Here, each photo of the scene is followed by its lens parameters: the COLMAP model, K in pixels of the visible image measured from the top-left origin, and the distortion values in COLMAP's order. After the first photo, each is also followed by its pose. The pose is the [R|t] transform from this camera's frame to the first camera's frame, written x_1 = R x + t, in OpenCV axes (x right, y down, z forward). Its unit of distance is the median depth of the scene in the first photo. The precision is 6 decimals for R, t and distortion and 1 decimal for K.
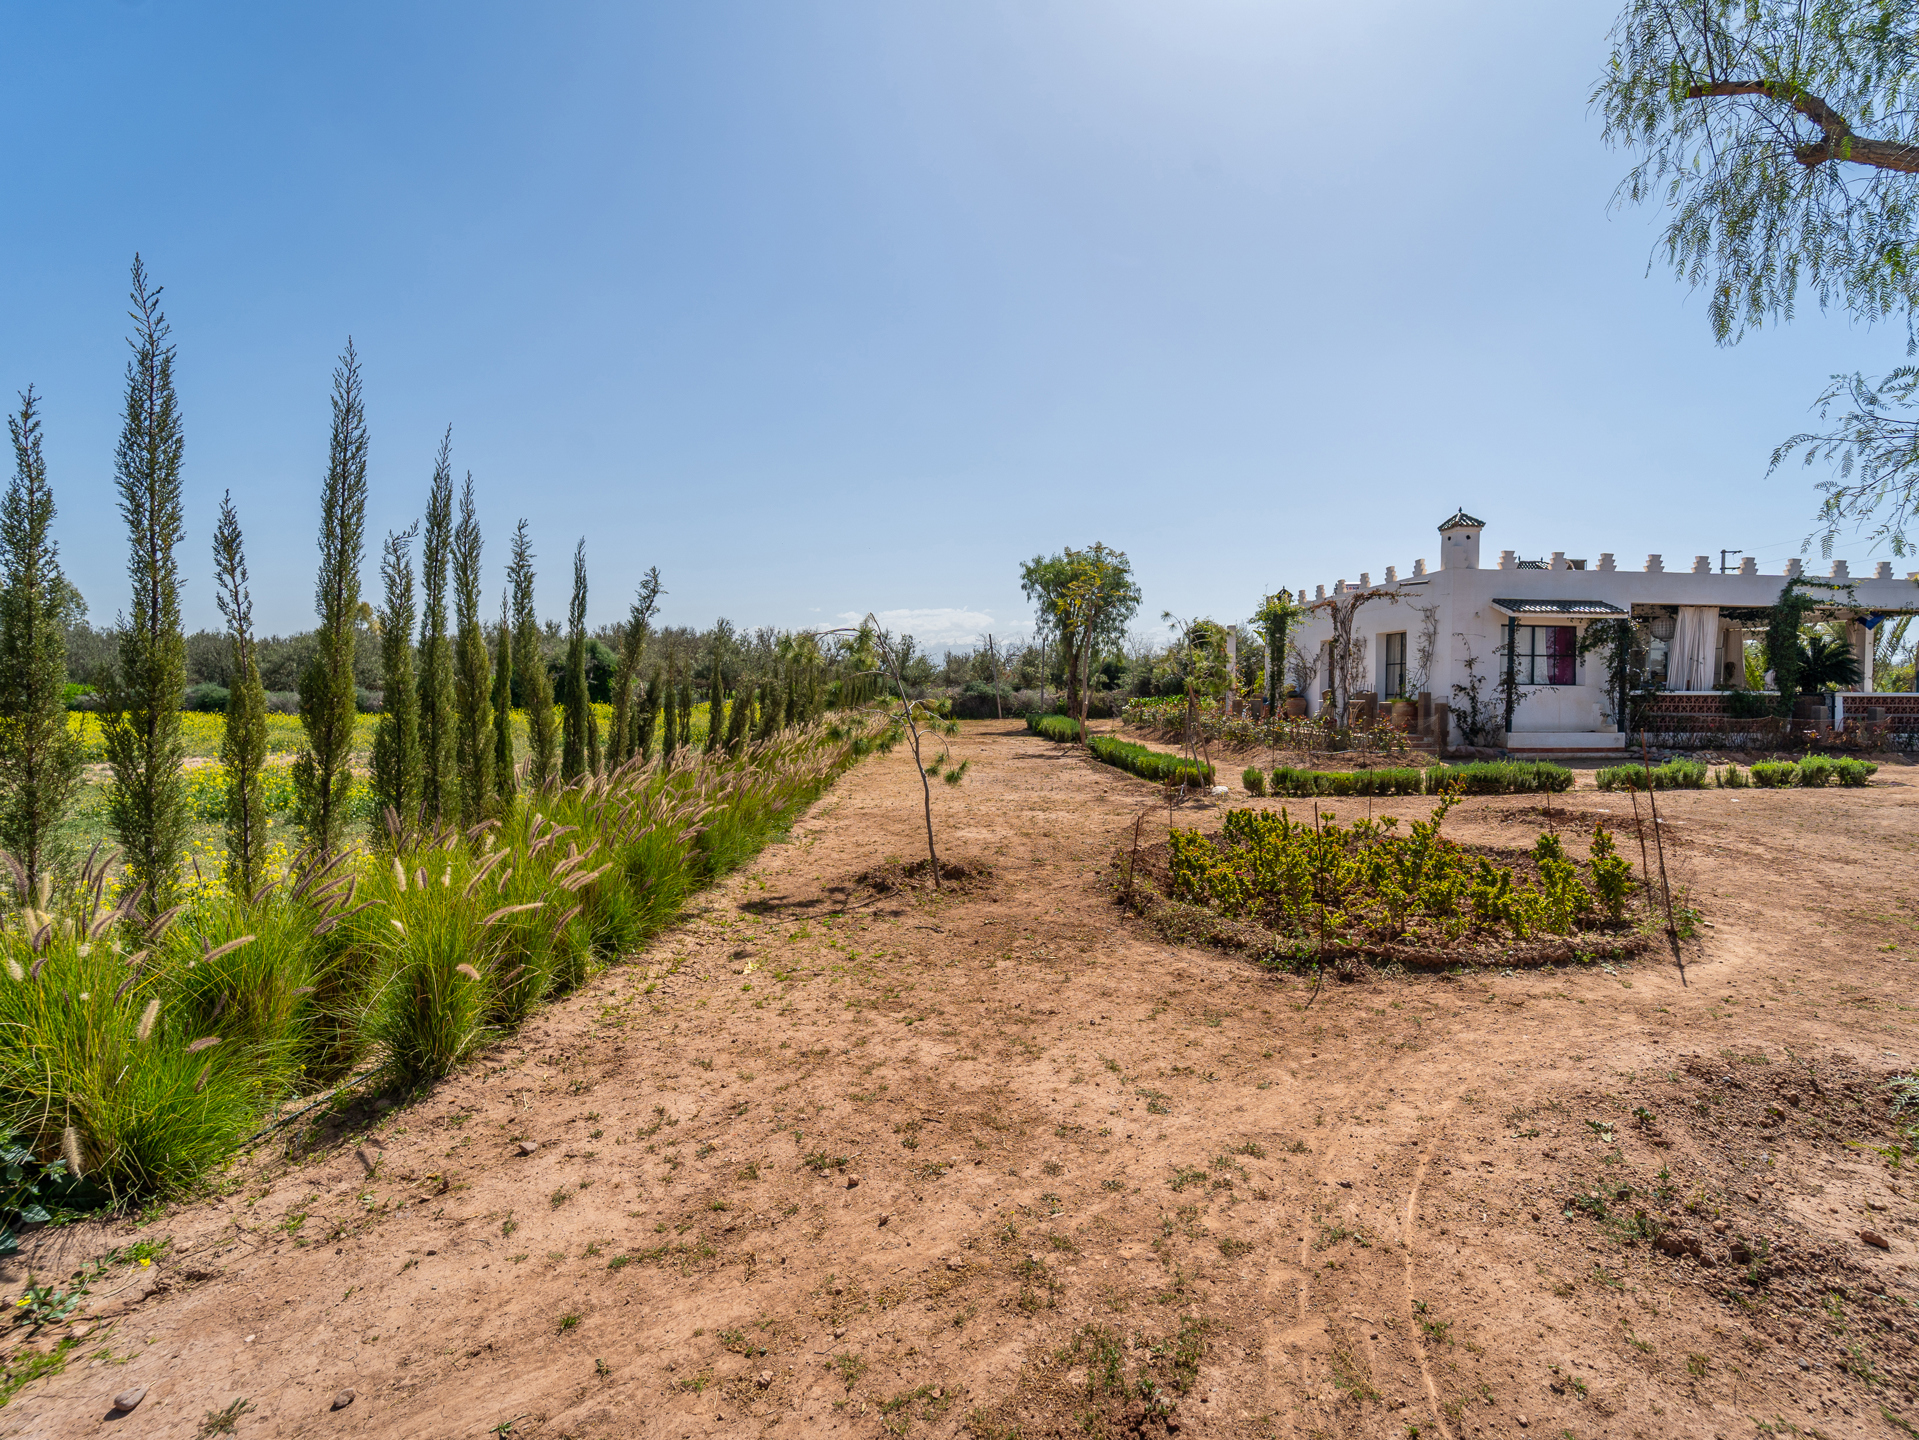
lens RADIAL K [[874.7, 0, 959.5], [0, 874.7, 720.0], [0, 0, 1]] dist [-0.027147, -0.000409]
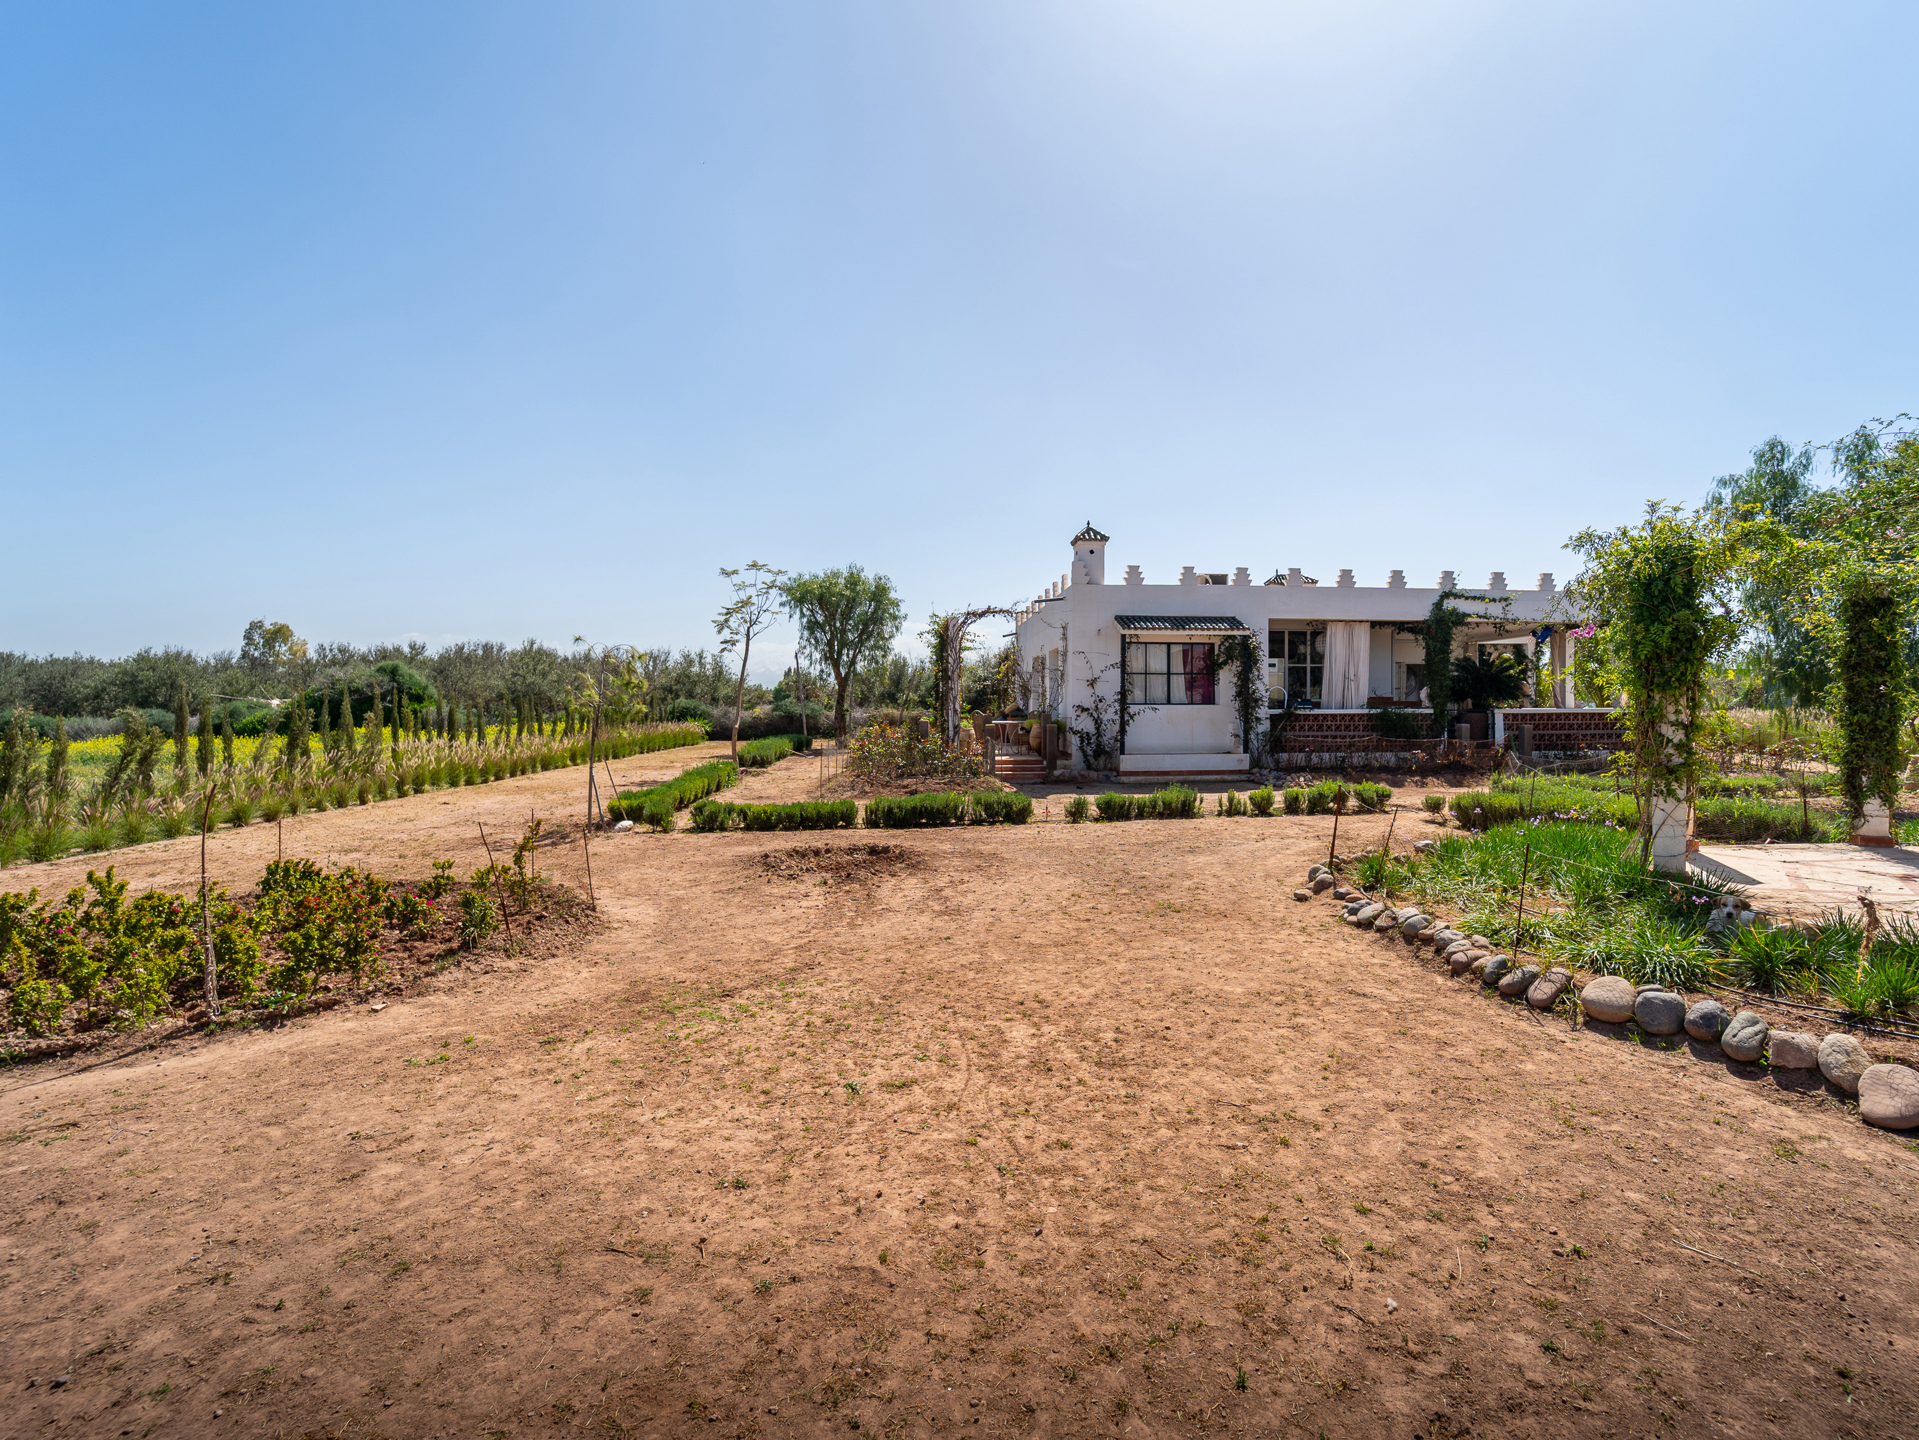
lens RADIAL K [[862.4, 0, 1002.2], [0, 862.4, 712.0], [0, 0, 1]] dist [-0.007225, -0.000136]
pose [[0.999360, -0.007275, 0.035038, 0.451519], [0.008281, 0.999555, -0.028660, -0.006281], [-0.034813, 0.028932, 0.998975, 0.049920]]
